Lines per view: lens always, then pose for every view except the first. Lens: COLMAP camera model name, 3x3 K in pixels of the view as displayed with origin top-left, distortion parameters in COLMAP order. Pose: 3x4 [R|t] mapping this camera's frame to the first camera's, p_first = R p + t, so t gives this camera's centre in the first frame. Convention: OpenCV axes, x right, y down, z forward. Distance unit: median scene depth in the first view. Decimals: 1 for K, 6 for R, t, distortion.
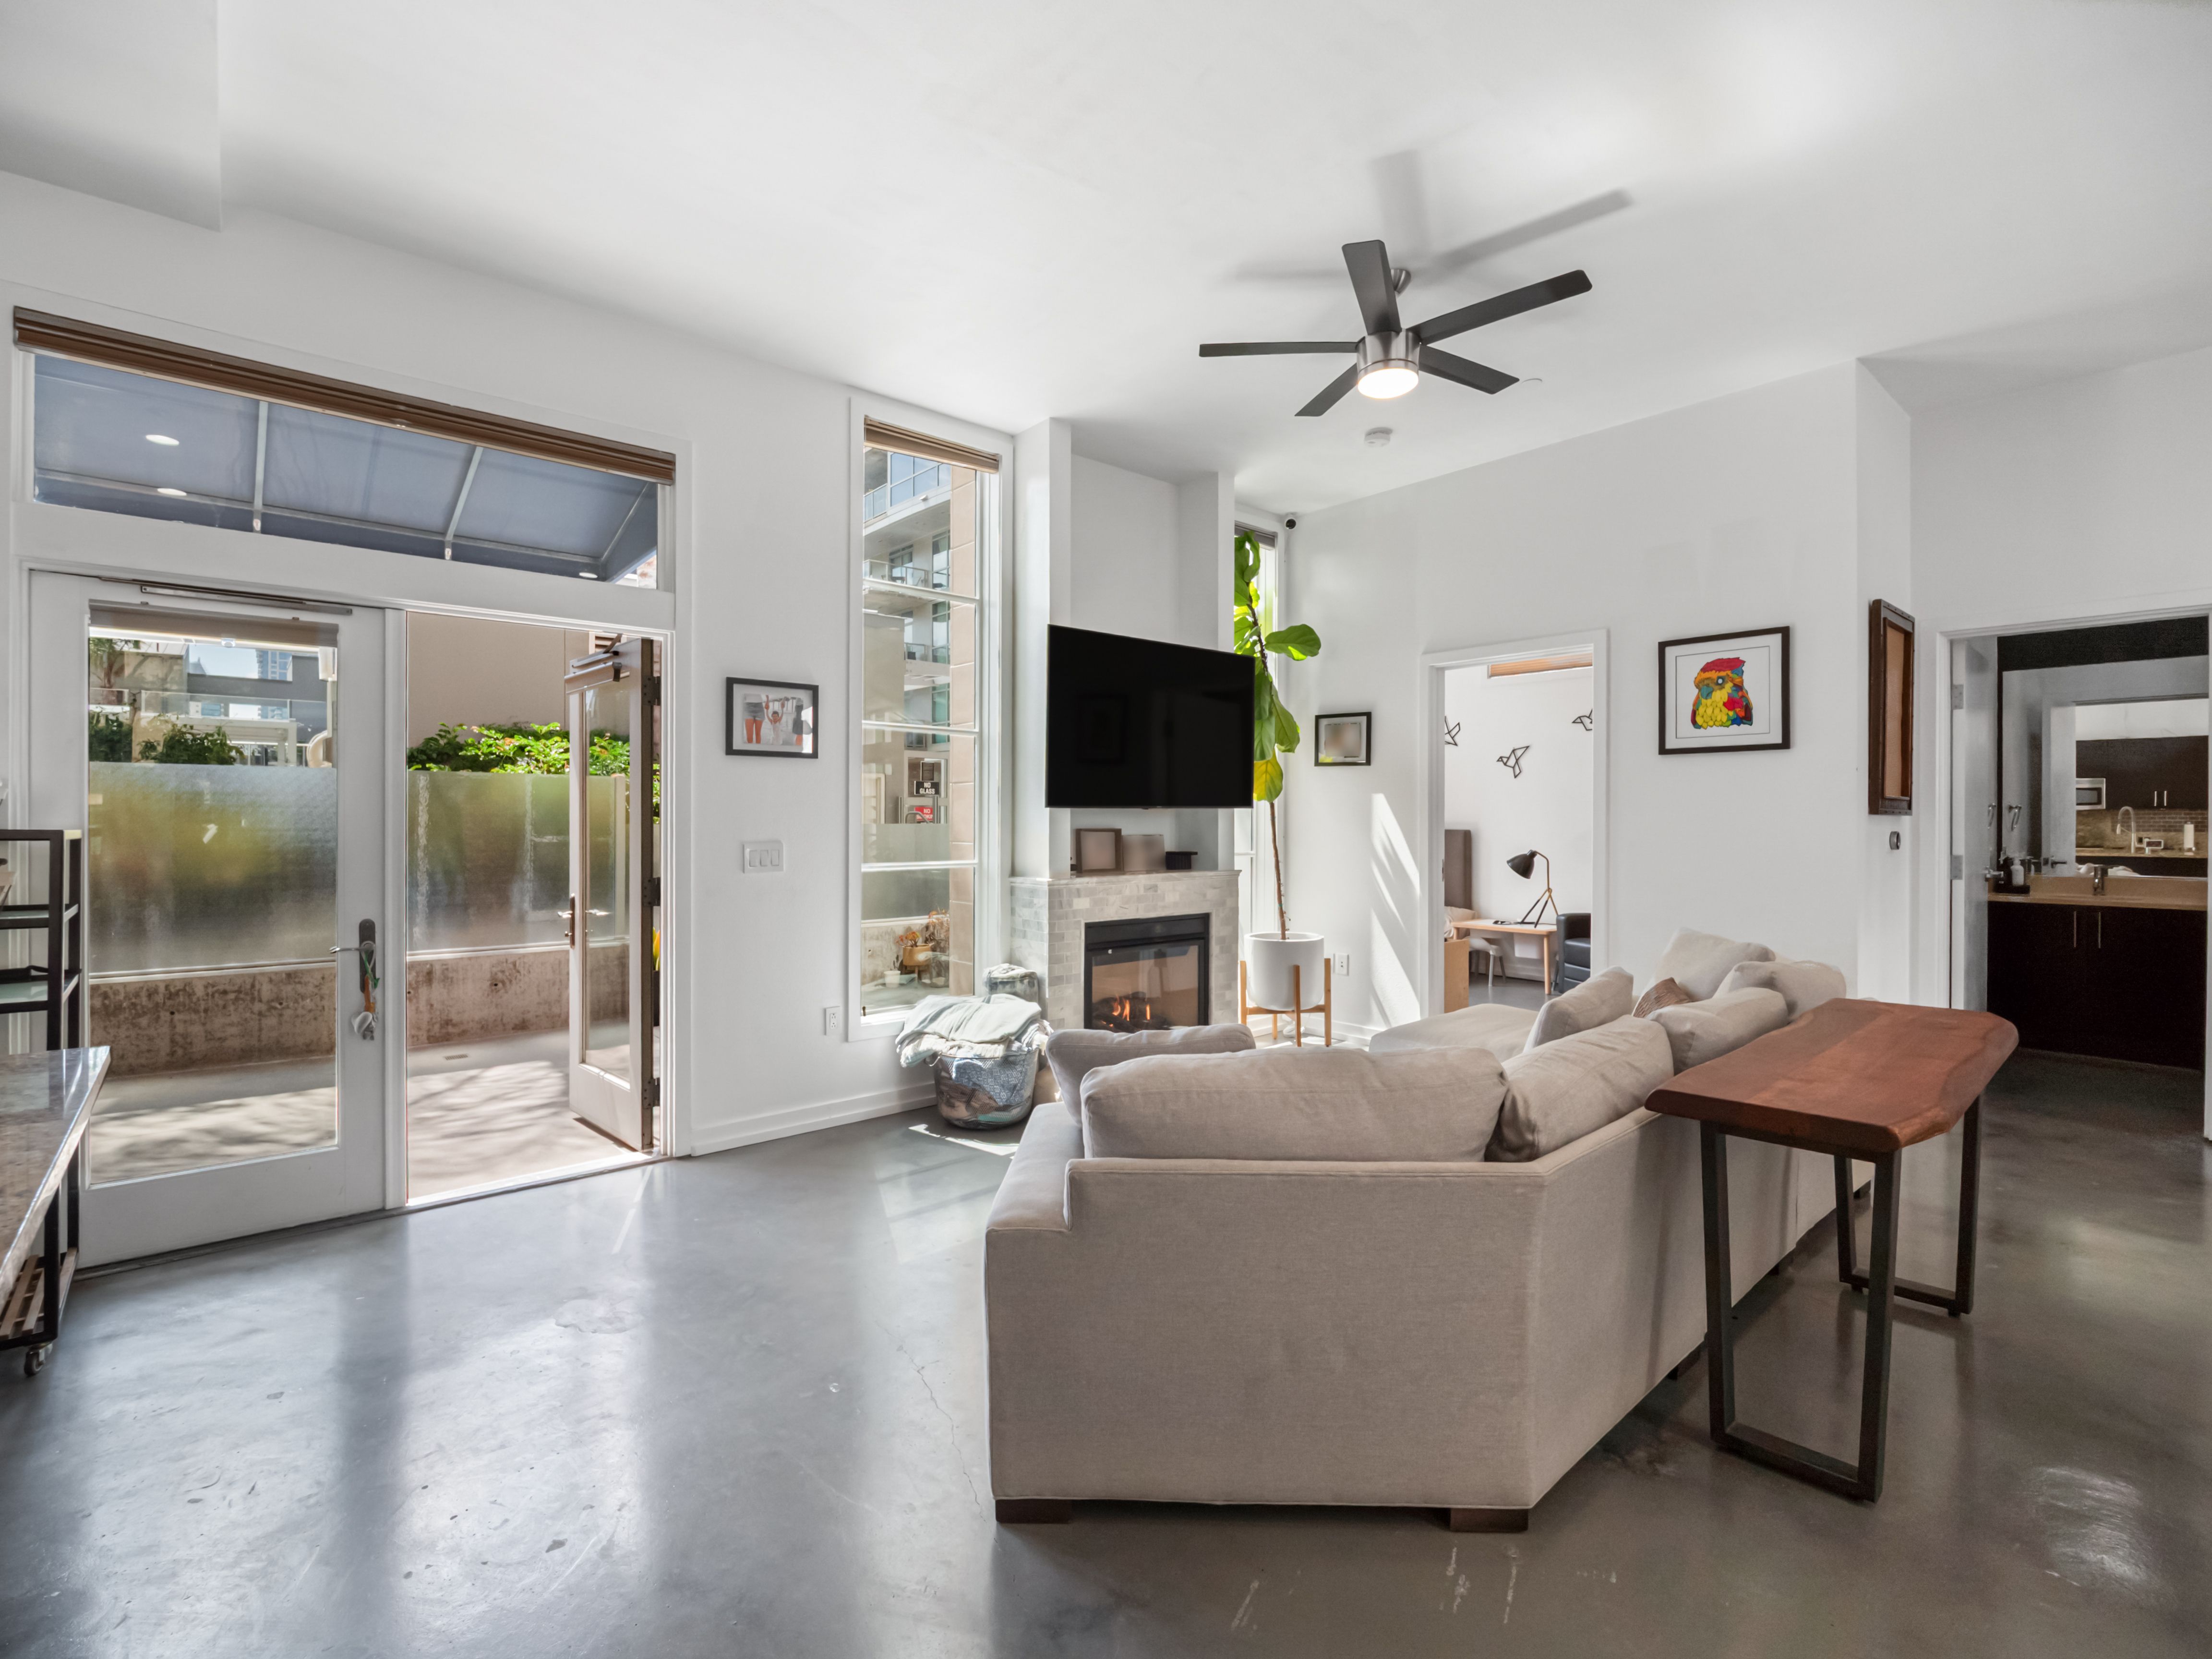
lens RADIAL K [[1023.5, 0, 1102.8], [0, 1023.5, 822.7], [0, 0, 1]] dist [-0.007149, -0.001362]
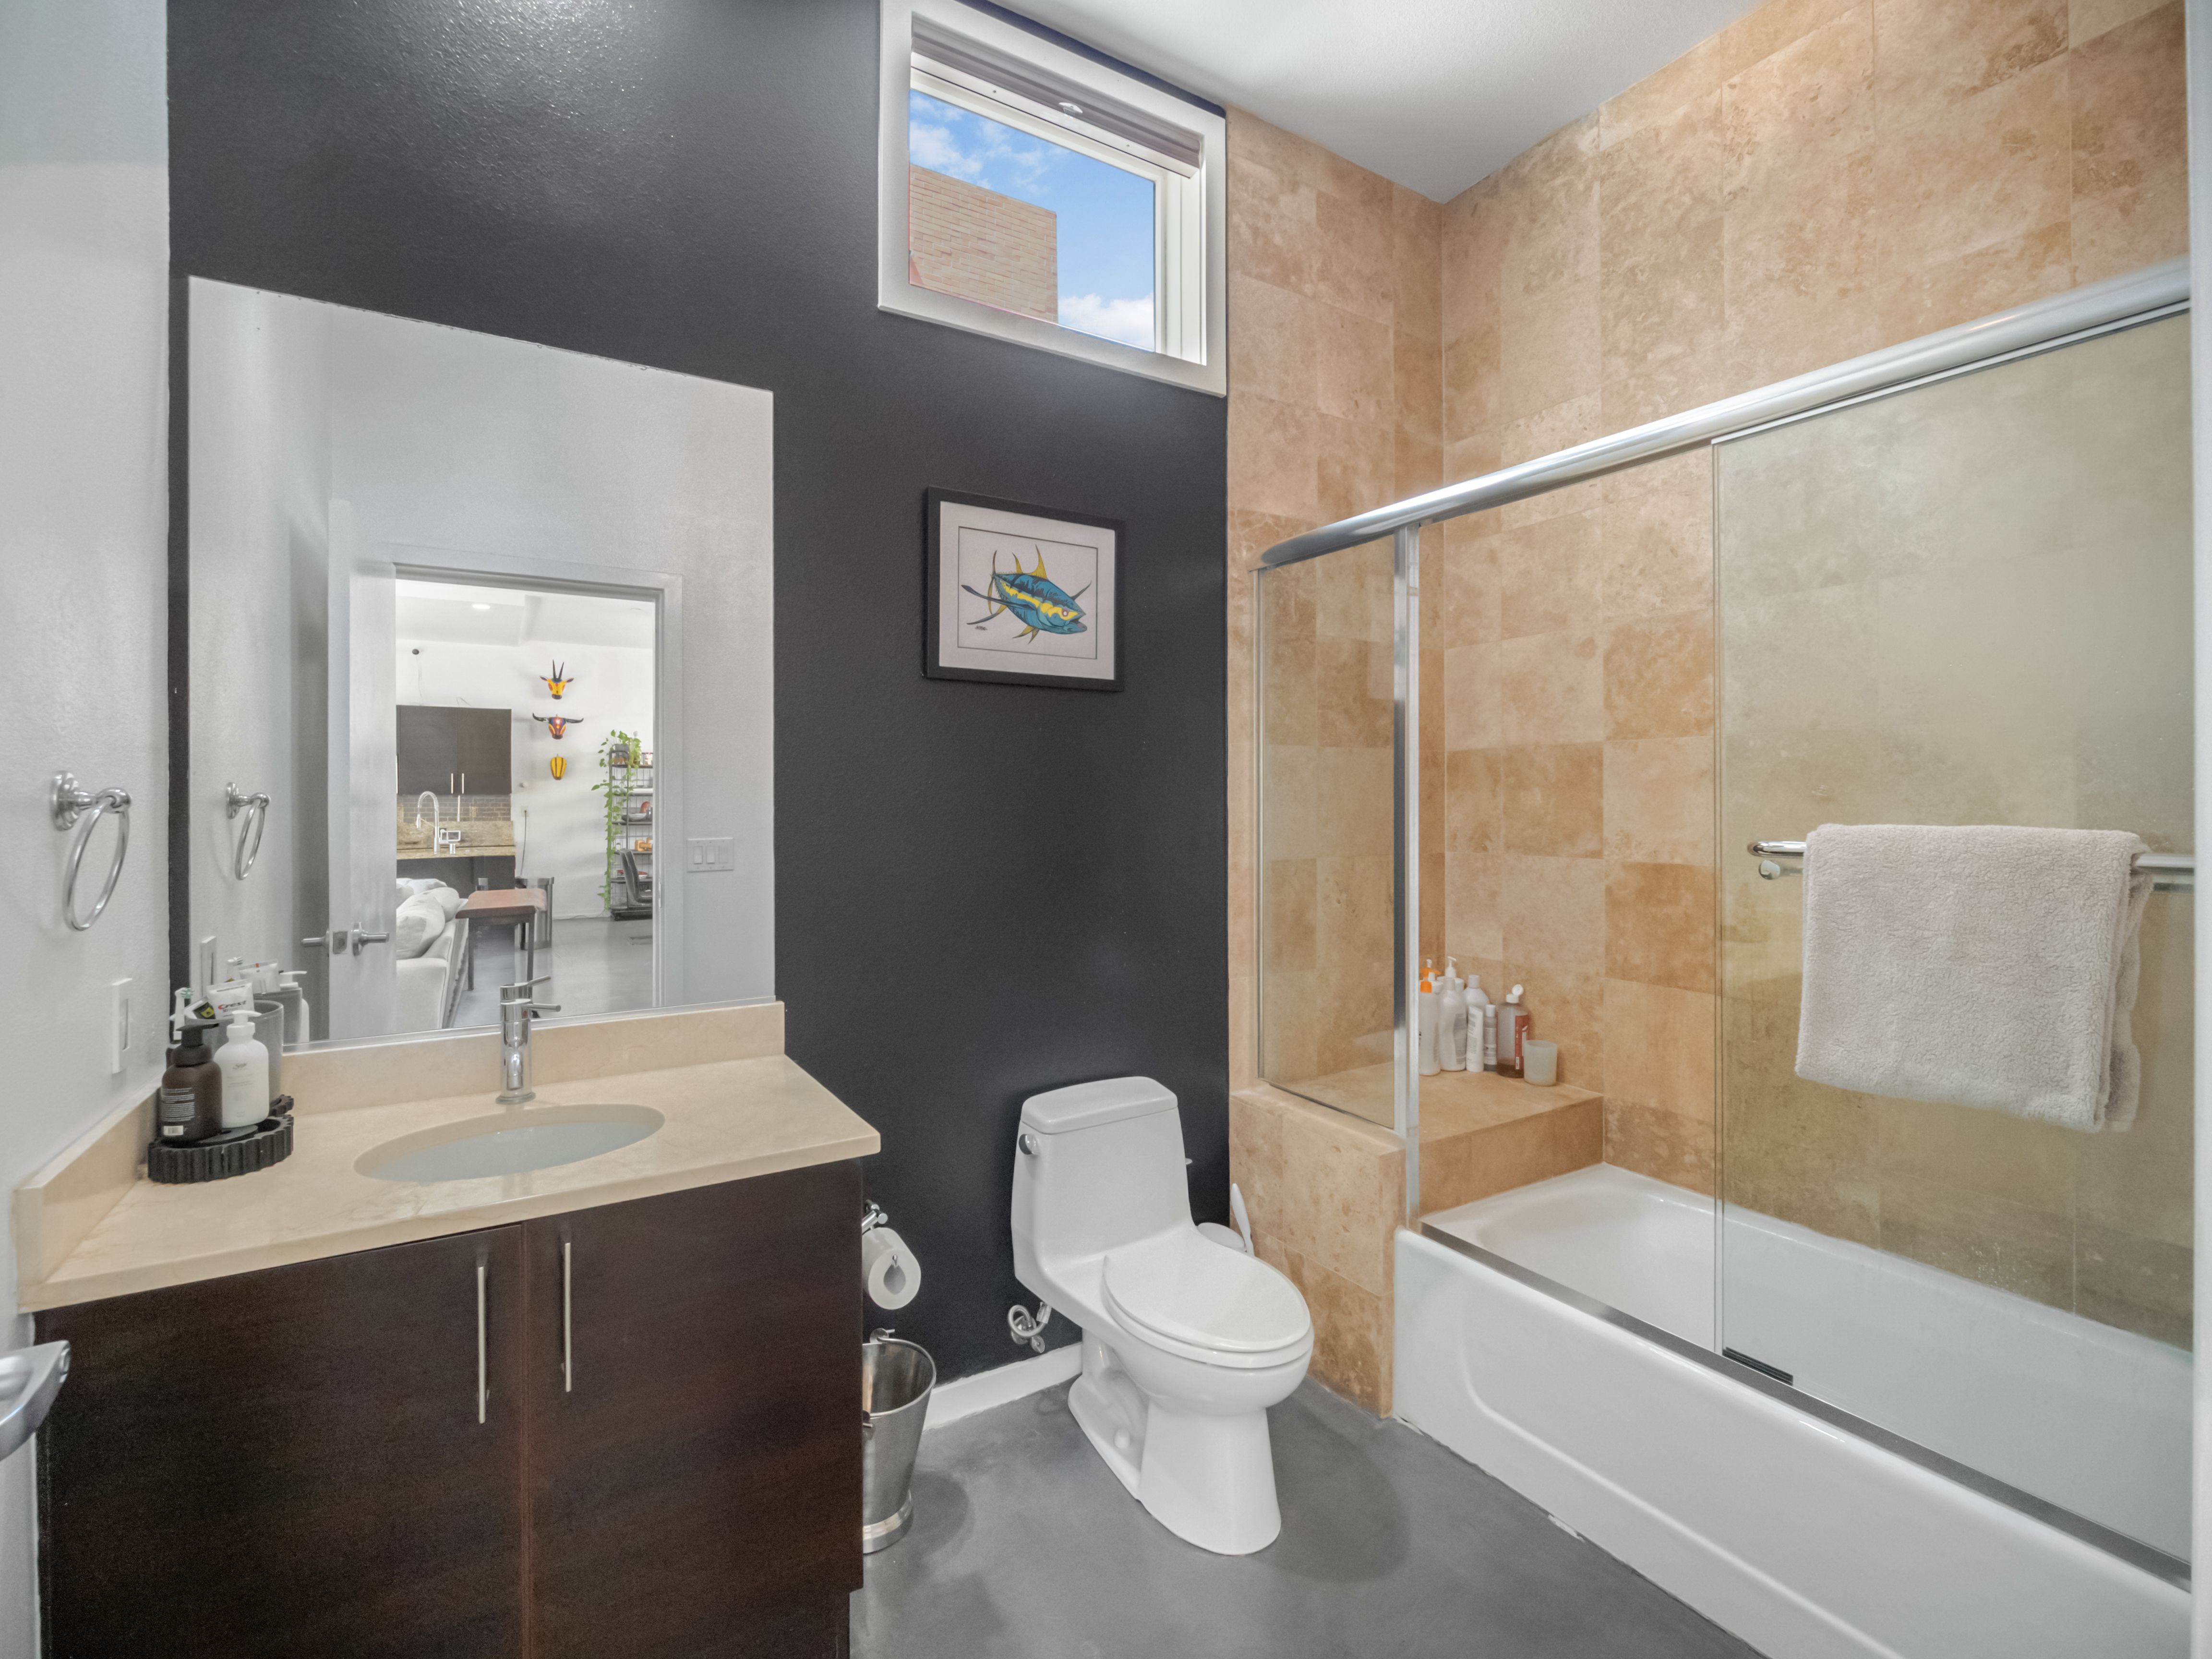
lens RADIAL K [[1002.3, 0, 1109.7], [0, 1002.3, 823.4], [0, 0, 1]] dist [-0.004925, -0.000475]
pose [[0.157892, -0.022422, 0.987202, 0.762605], [0.003550, 0.999749, 0.022139, -0.017079], [-0.987450, 0.000009, 0.157932, 0.826450]]
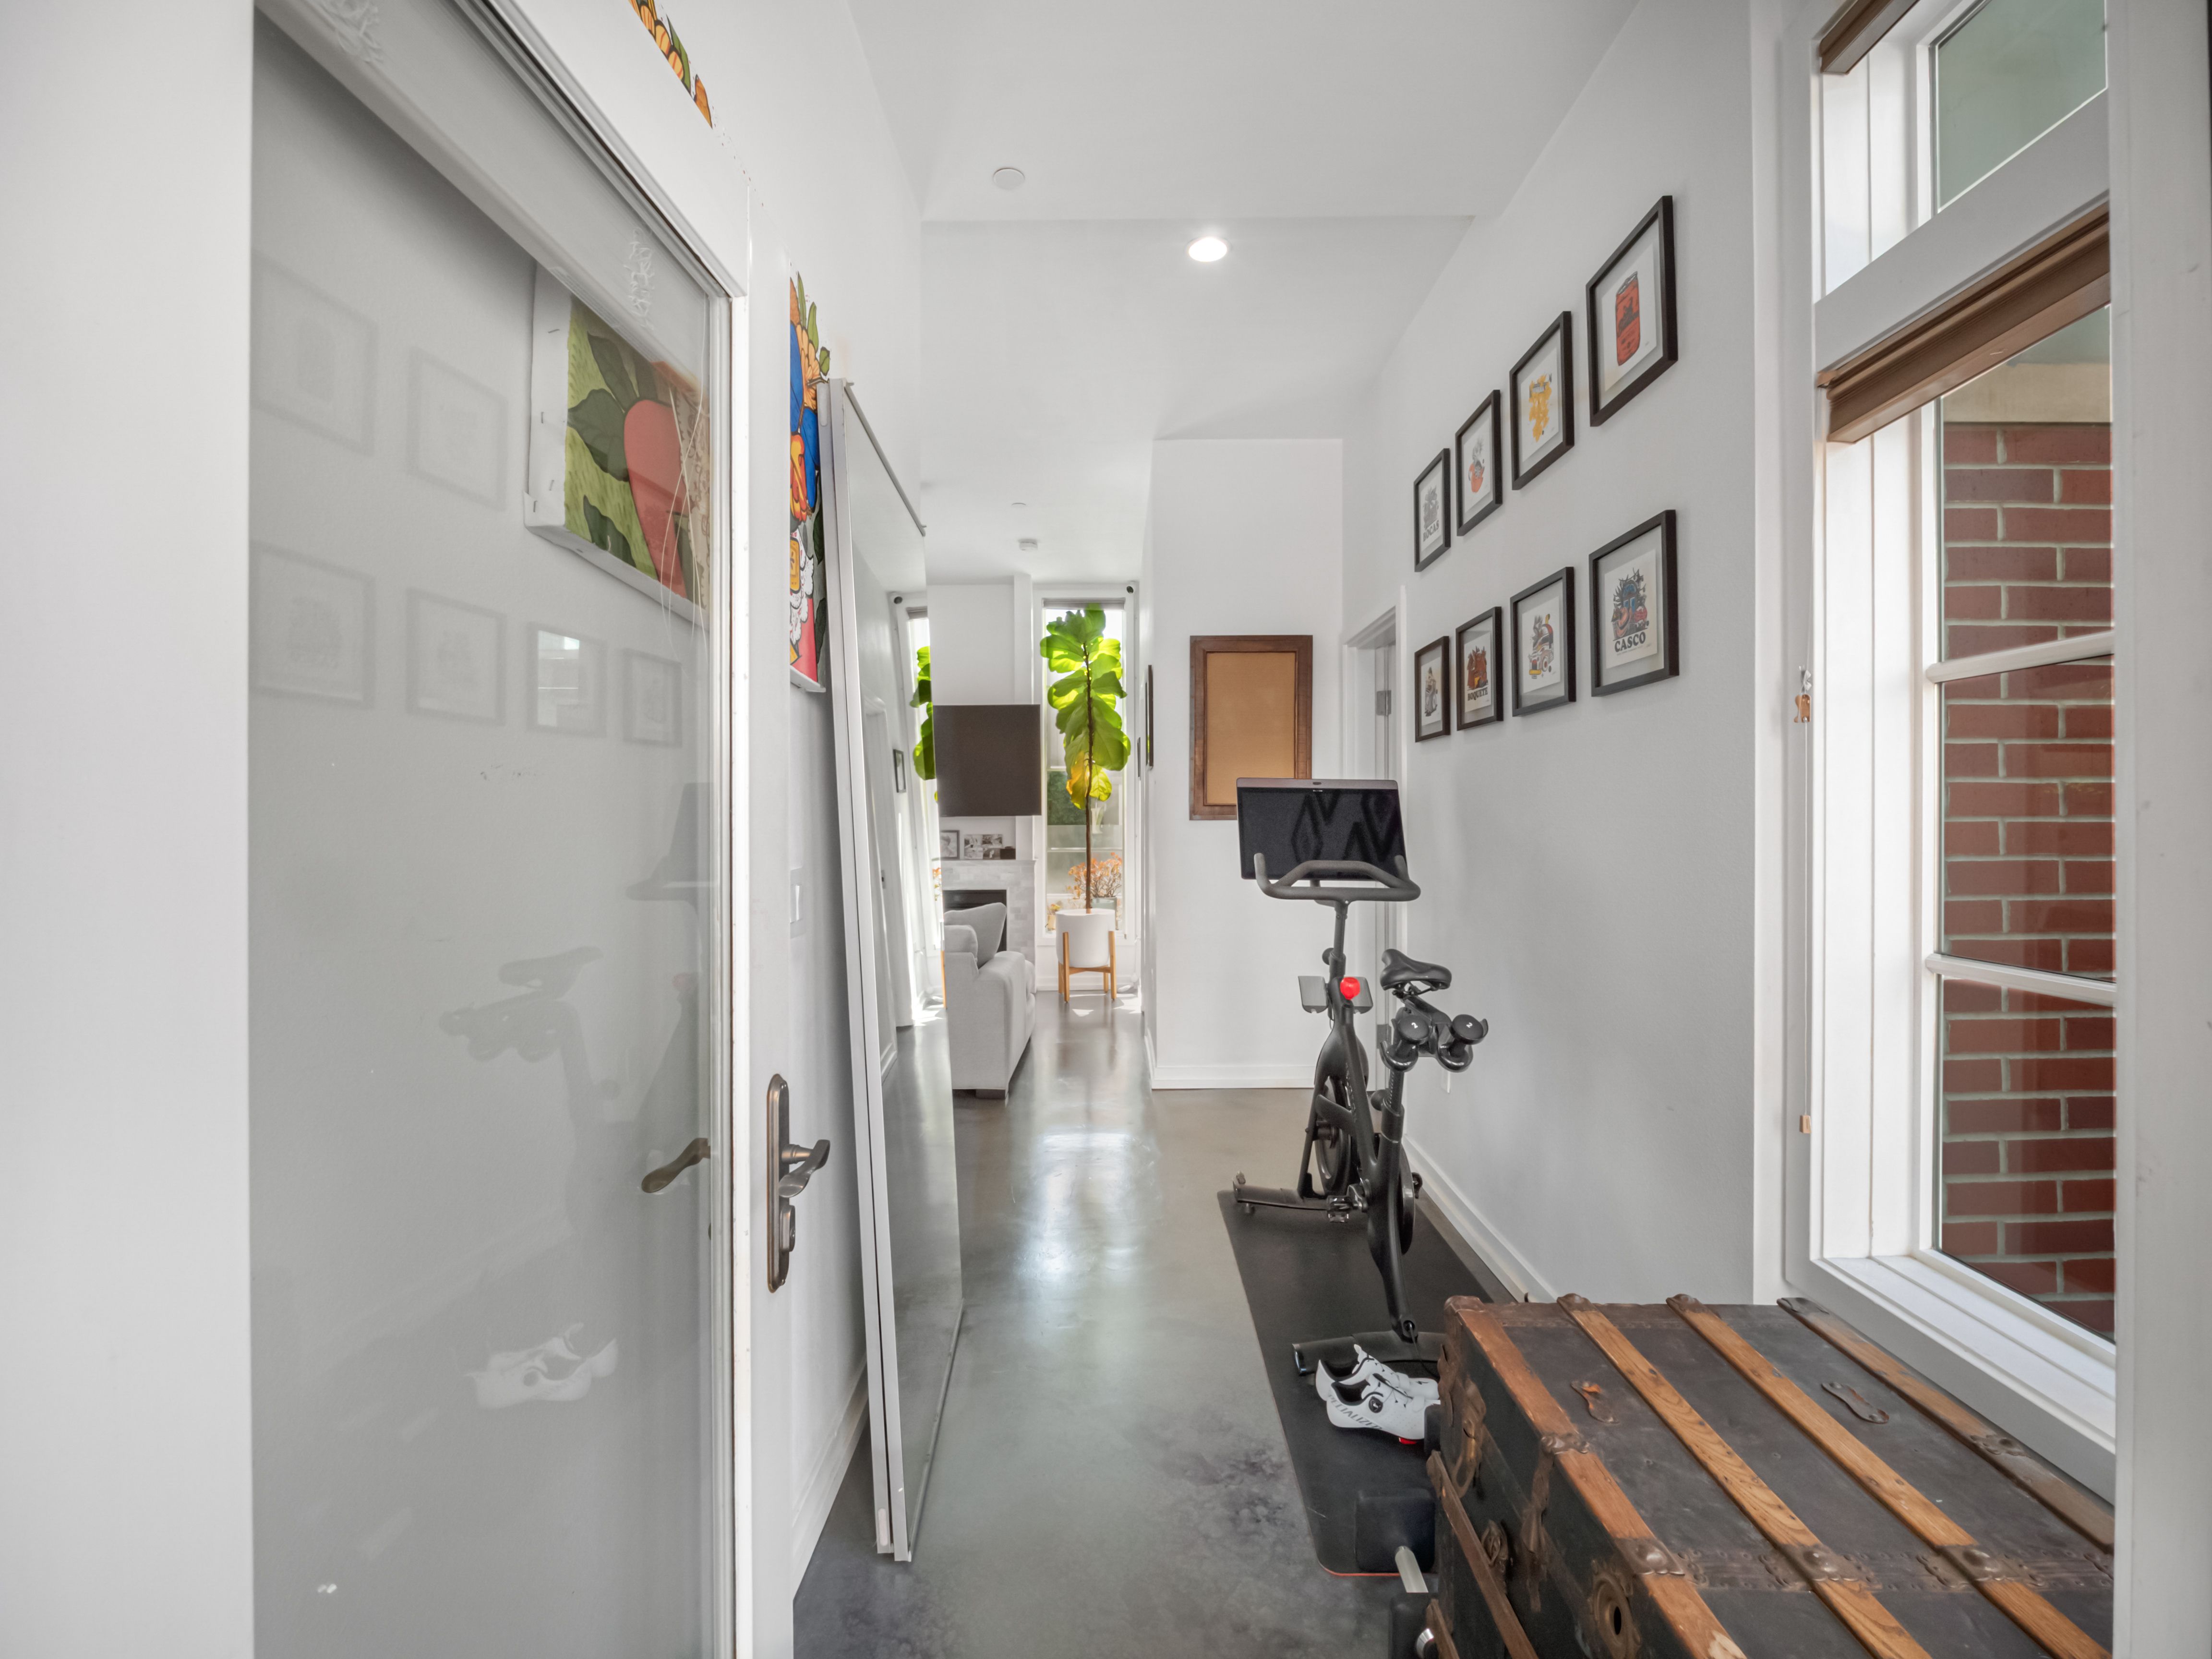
lens RADIAL K [[1002.3, 0, 1109.7], [0, 1002.3, 823.4], [0, 0, 1]] dist [-0.004925, -0.000475]
pose [[0.754232, -0.002587, -0.656603, 1.143804], [0.004214, 0.999991, 0.000900, -0.003889], [0.656595, -0.003446, 0.754236, 0.054133]]
